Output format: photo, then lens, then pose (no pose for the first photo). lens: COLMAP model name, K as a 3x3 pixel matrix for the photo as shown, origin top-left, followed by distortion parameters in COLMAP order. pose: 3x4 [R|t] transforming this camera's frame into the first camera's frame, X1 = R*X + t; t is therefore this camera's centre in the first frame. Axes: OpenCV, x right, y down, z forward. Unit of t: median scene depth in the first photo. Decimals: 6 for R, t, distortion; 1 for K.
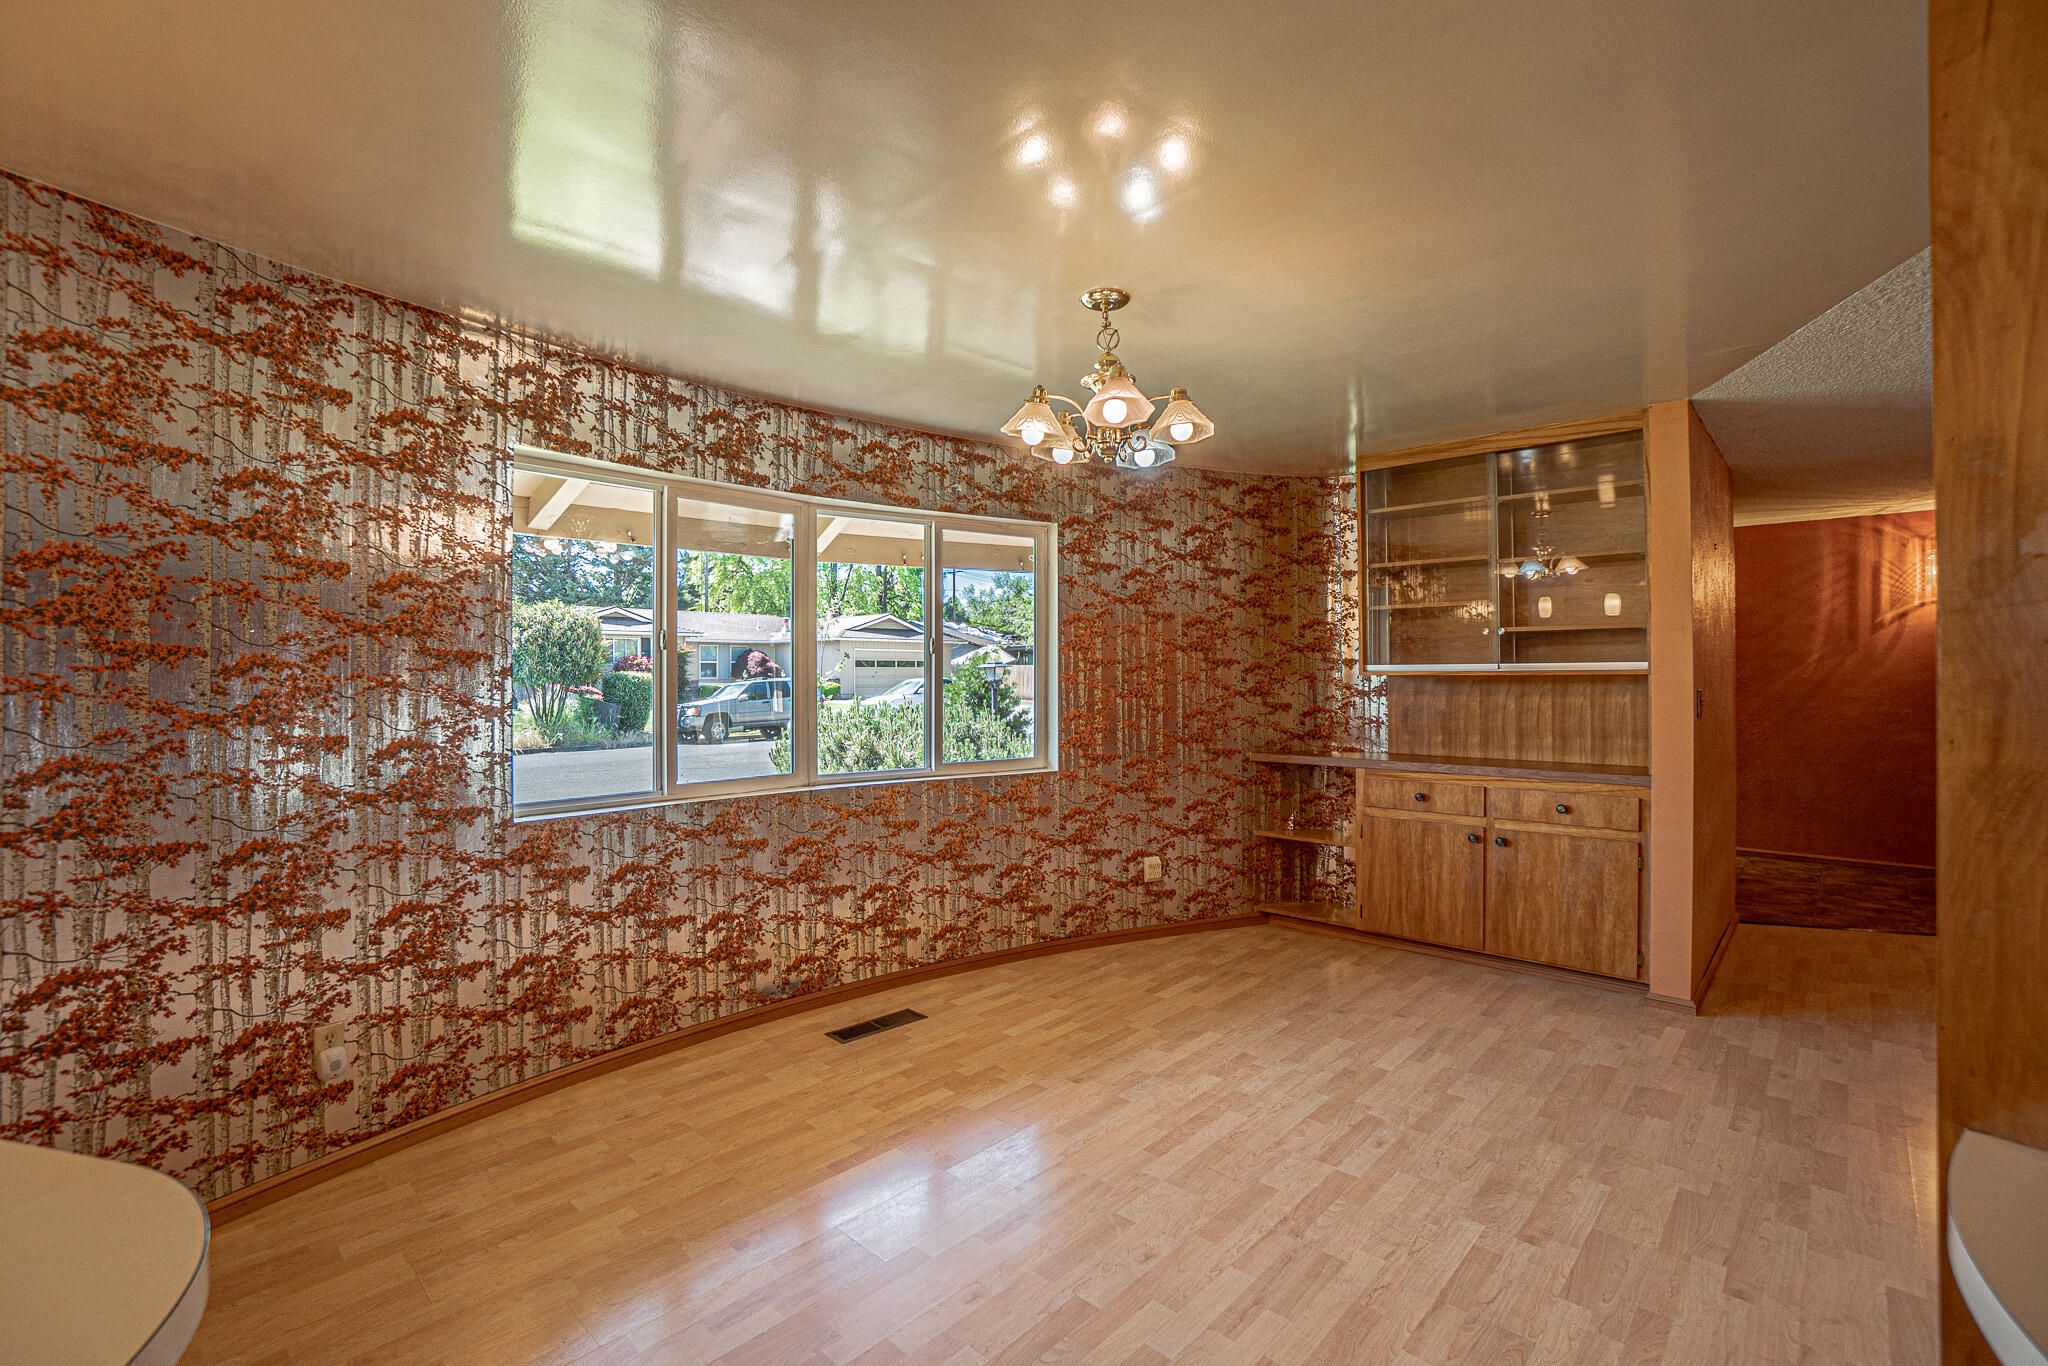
lens RADIAL K [[916.7, 0, 1016.7], [0, 916.7, 673.1], [0, 0, 1]] dist [-0.029340, 0.005883]
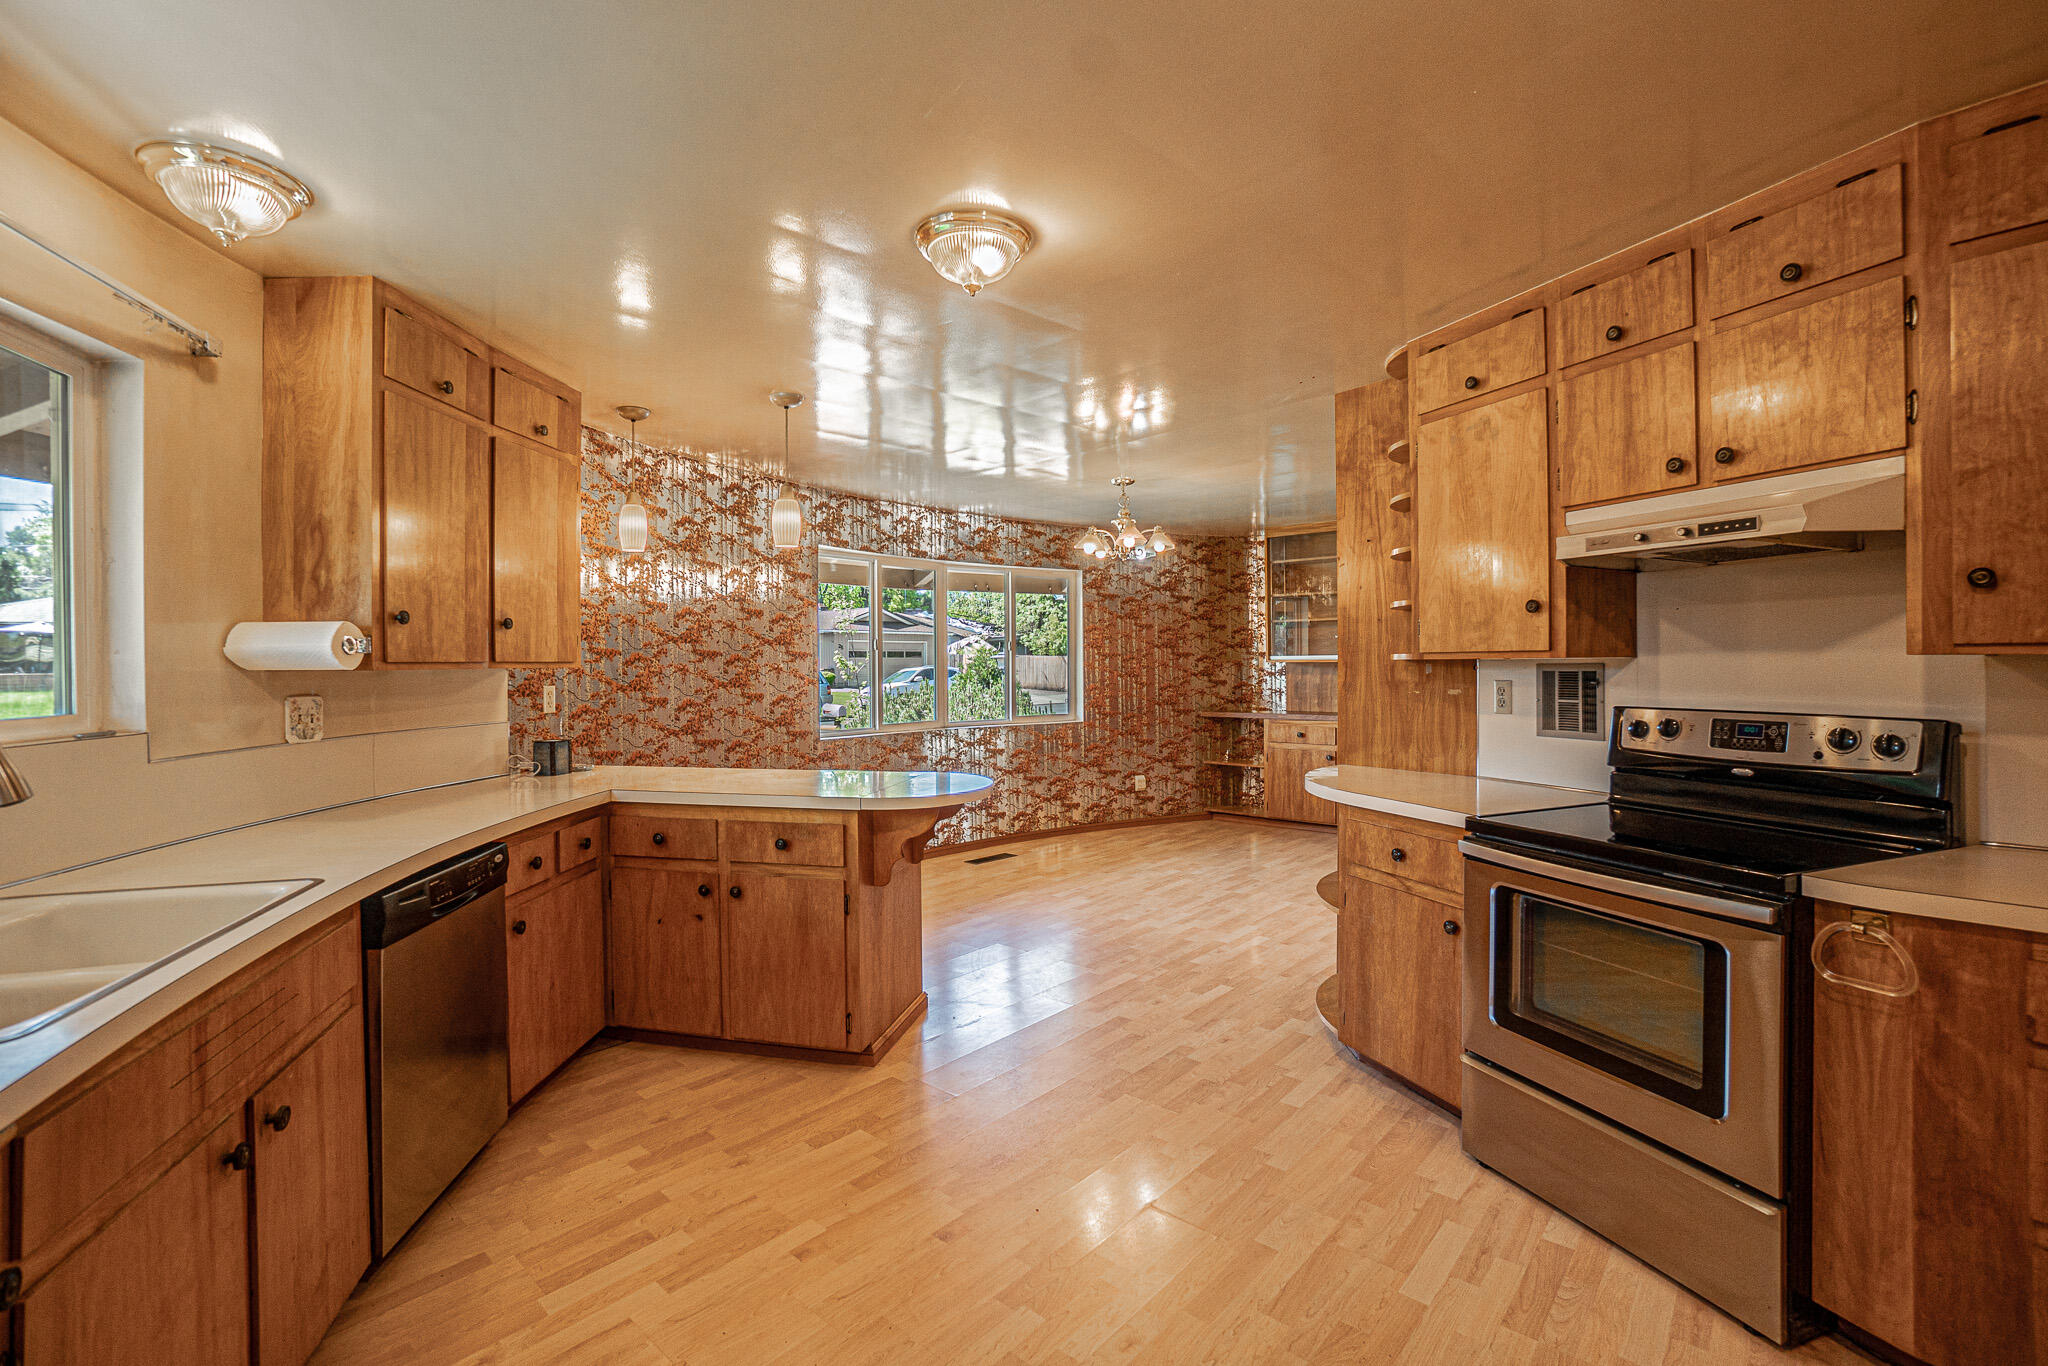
lens RADIAL K [[916.7, 0, 1025.1], [0, 916.7, 668.9], [0, 0, 1]] dist [-0.029340, 0.005883]
pose [[0.999202, -0.004716, 0.039673, -0.116991], [0.004427, 0.999963, 0.007368, 0.000197], [-0.039706, -0.007186, 0.999186, -0.600786]]
